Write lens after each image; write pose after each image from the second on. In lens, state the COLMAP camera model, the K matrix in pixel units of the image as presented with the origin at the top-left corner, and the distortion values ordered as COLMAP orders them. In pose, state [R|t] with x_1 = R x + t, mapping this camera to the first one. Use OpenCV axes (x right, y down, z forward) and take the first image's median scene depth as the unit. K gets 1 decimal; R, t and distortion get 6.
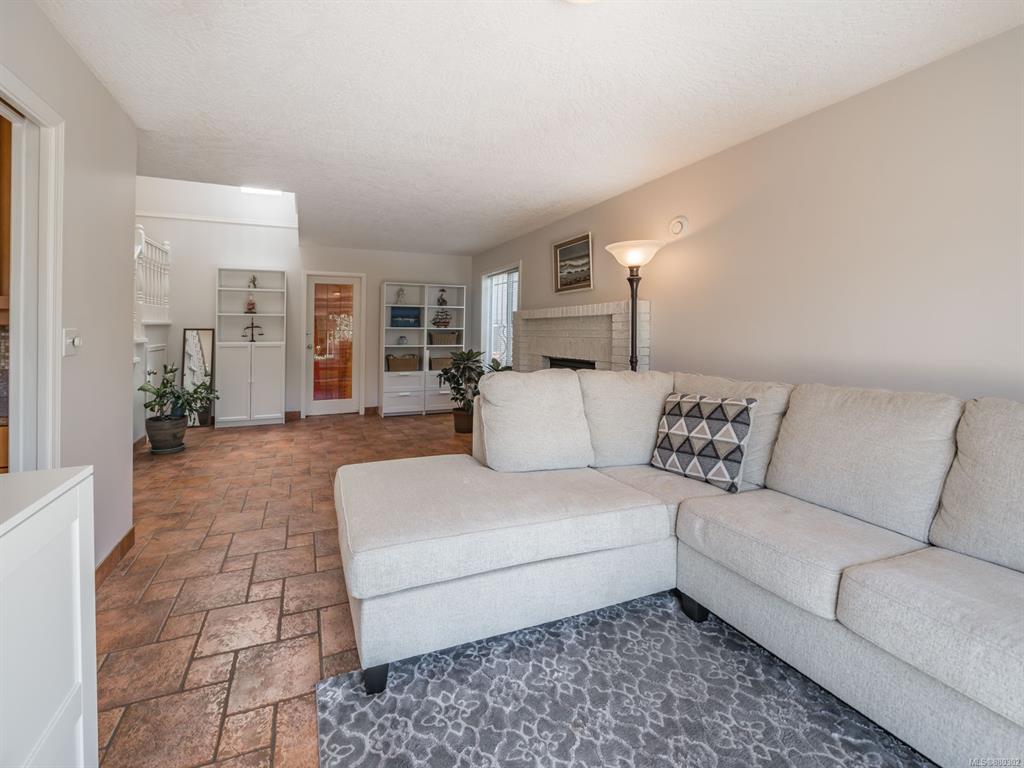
lens RADIAL K [[422.0, 0, 463.4], [0, 422.0, 328.5], [0, 0, 1]] dist [0.002556, -0.000101]
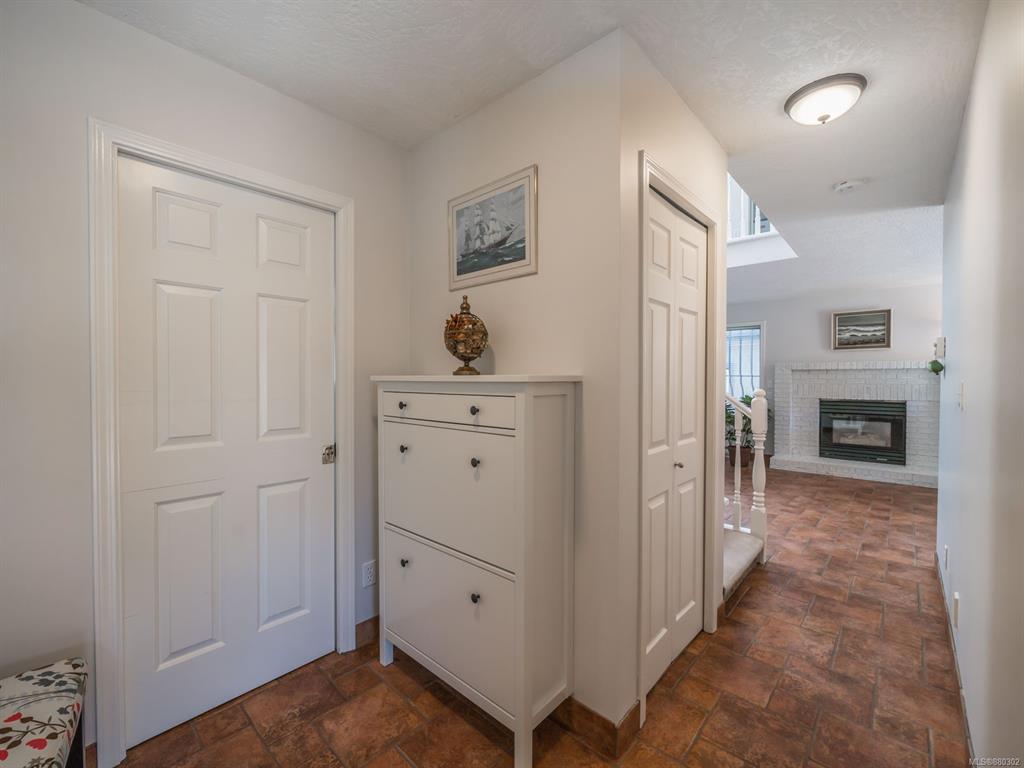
lens RADIAL K [[424.0, 0, 512.6], [0, 424.0, 387.1], [0, 0, 1]] dist [-0.003162, -0.000807]
pose [[0.895473, -0.012263, 0.444947, -1.165377], [0.000030, 0.999622, 0.027489, -0.005246], [-0.445116, -0.024602, 0.895135, 0.245175]]
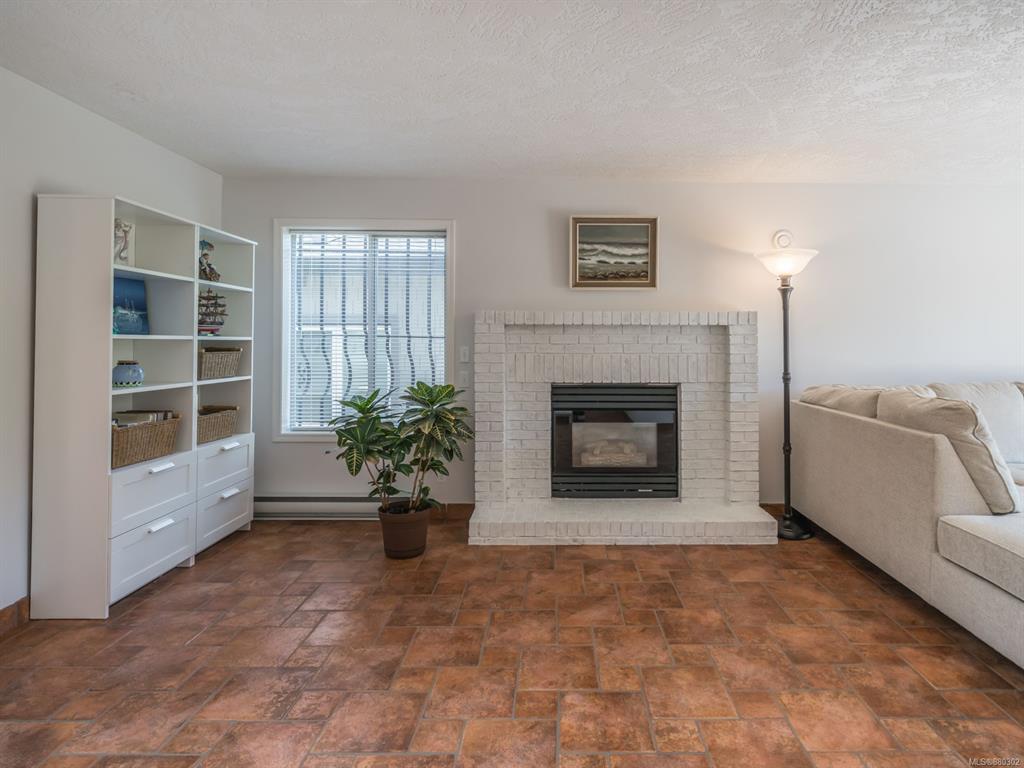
lens RADIAL K [[561.7, 0, 561.0], [0, 561.7, 334.7], [0, 0, 1]] dist [0.004935, -0.001871]
pose [[0.346926, 0.009764, 0.937842, -0.582279], [-0.008443, 0.999938, -0.007287, -0.002456], [-0.937855, -0.005390, 0.346987, 0.653628]]
